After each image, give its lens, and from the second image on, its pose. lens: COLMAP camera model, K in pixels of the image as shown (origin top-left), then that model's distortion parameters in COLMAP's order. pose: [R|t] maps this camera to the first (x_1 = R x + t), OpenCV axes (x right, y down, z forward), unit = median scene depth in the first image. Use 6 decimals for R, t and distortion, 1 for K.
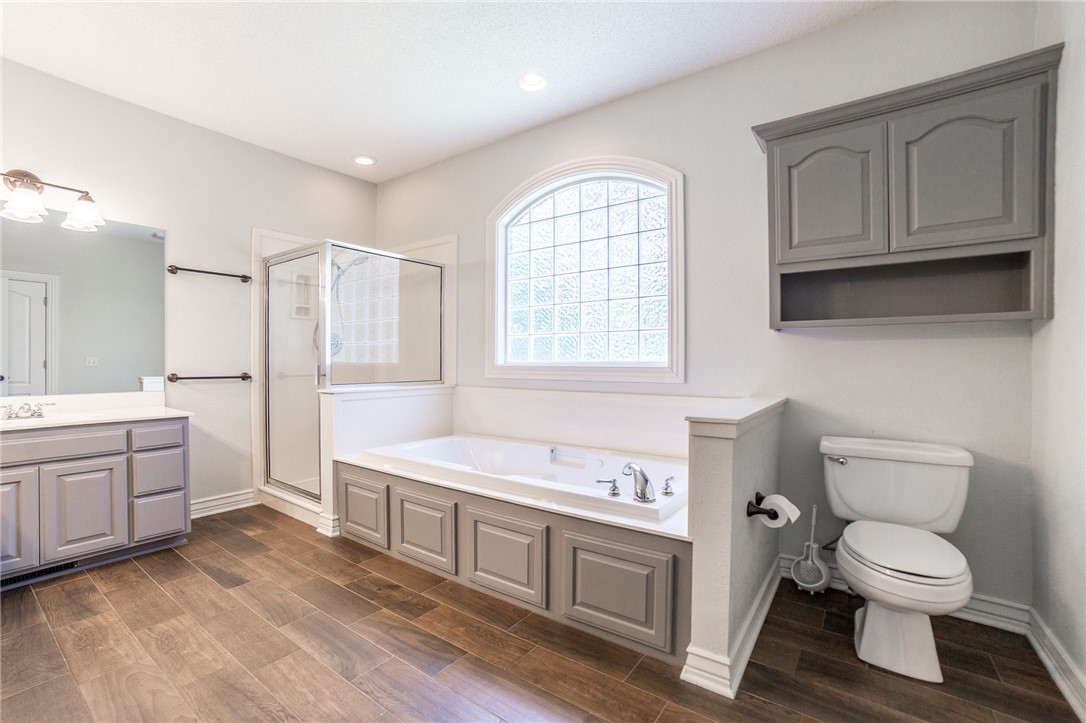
lens RADIAL K [[465.6, 0, 529.8], [0, 465.6, 359.1], [0, 0, 1]] dist [-0.091458, 0.037245]
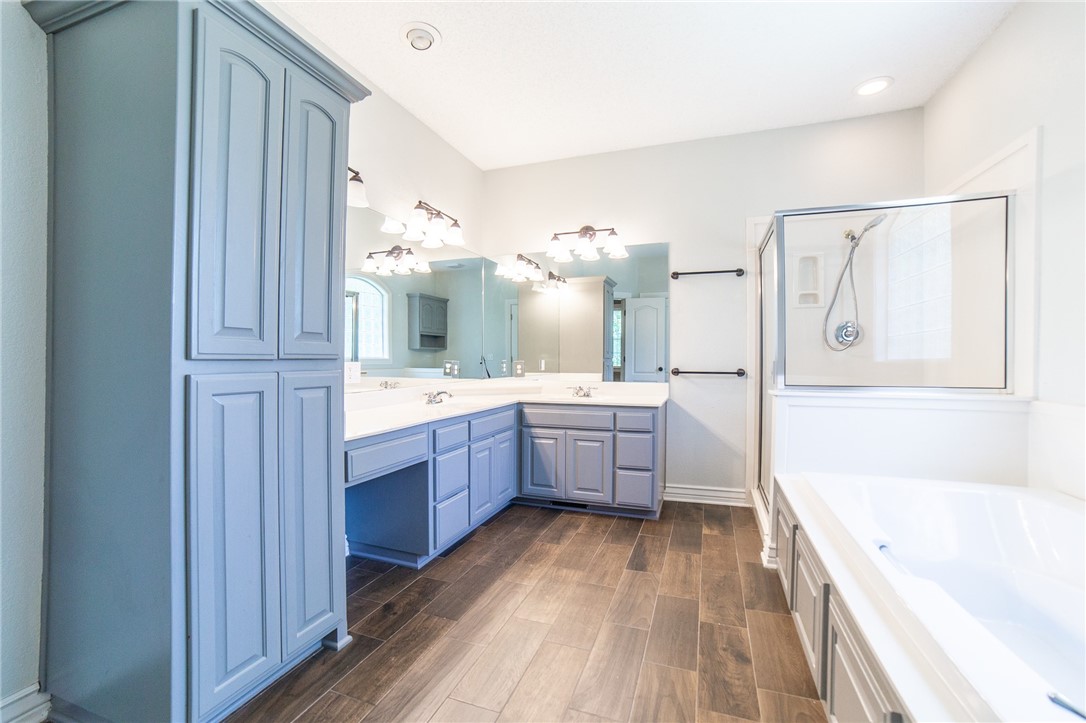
lens RADIAL K [[465.6, 0, 529.8], [0, 465.6, 359.1], [0, 0, 1]] dist [-0.091458, 0.037245]
pose [[0.284732, 0.000941, -0.958607, 0.251025], [0.004274, 0.999988, 0.002251, 0.006575], [0.958598, -0.004738, 0.284725, 0.381416]]
